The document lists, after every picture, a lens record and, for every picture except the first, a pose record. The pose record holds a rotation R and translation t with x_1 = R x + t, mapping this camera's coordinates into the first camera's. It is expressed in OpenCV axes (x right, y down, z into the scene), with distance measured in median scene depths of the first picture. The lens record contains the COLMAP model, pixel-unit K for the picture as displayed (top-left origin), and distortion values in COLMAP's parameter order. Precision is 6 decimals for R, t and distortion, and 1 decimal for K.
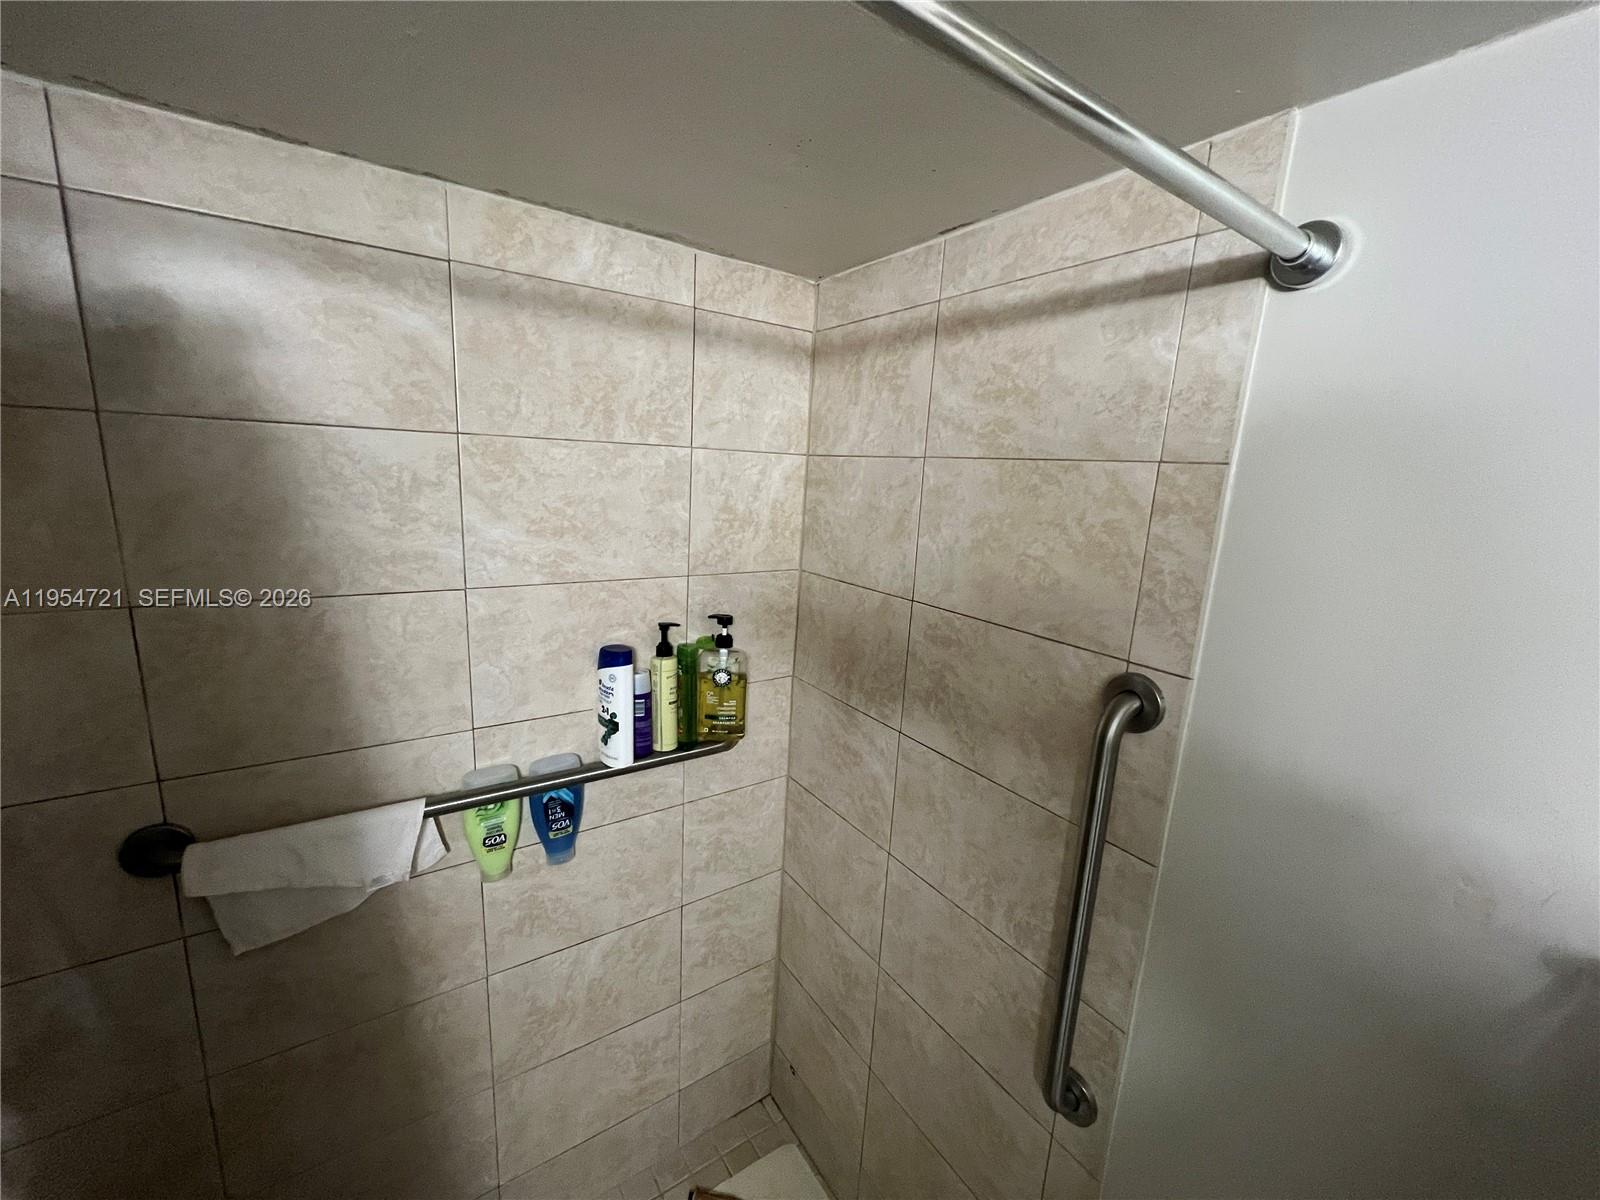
lens RADIAL K [[644.5, 0, 797.1], [0, 644.5, 599.7], [0, 0, 1]] dist [-0.002996, 0.000778]
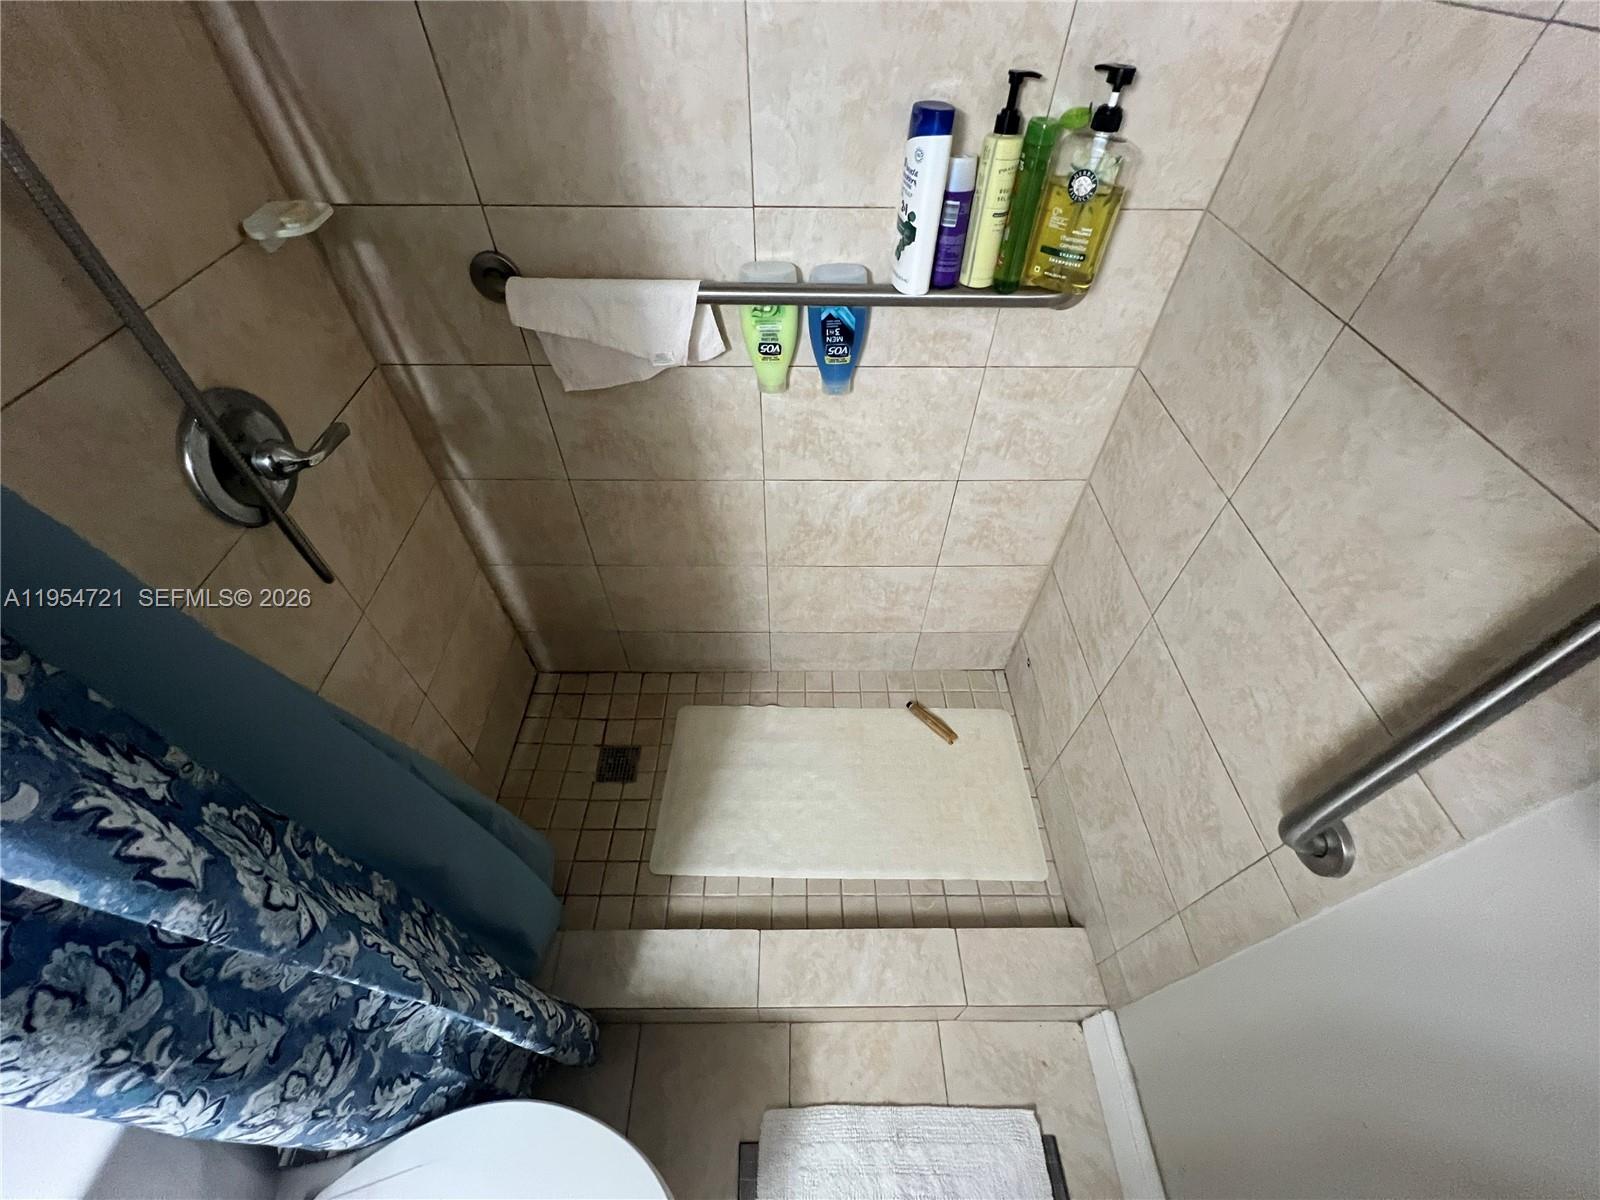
lens RADIAL K [[644.5, 0, 796.9], [0, 644.5, 598.8], [0, 0, 1]] dist [-0.002996, 0.000778]
pose [[0.832239, 0.386229, -0.397750, 0.073528], [-0.079251, 0.792928, 0.604139, 0.089923], [0.548723, -0.471267, 0.690515, 0.197164]]
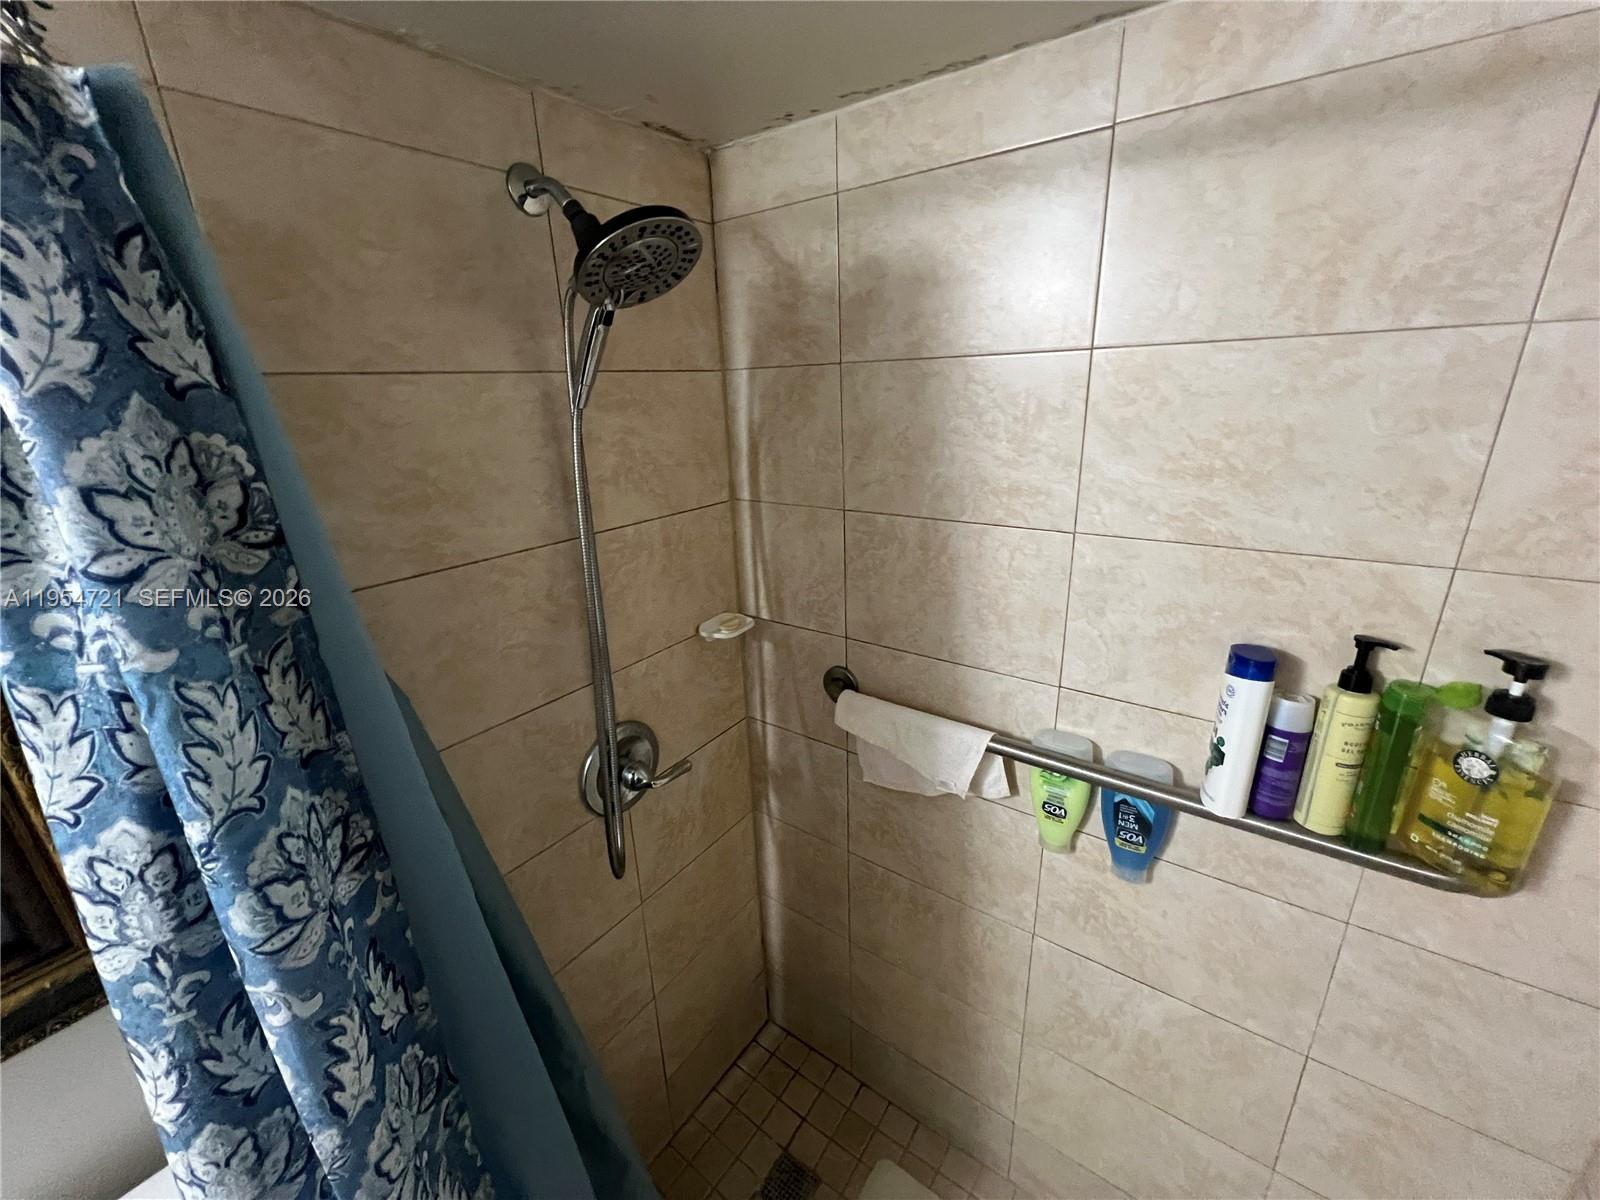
lens RADIAL K [[644.5, 0, 795.8], [0, 644.5, 597.5], [0, 0, 1]] dist [-0.002996, 0.000778]
pose [[0.336336, 0.239504, -0.910778, 0.160766], [-0.135821, 0.969345, 0.204749, -0.053512], [0.931896, 0.054839, 0.358556, 0.304295]]
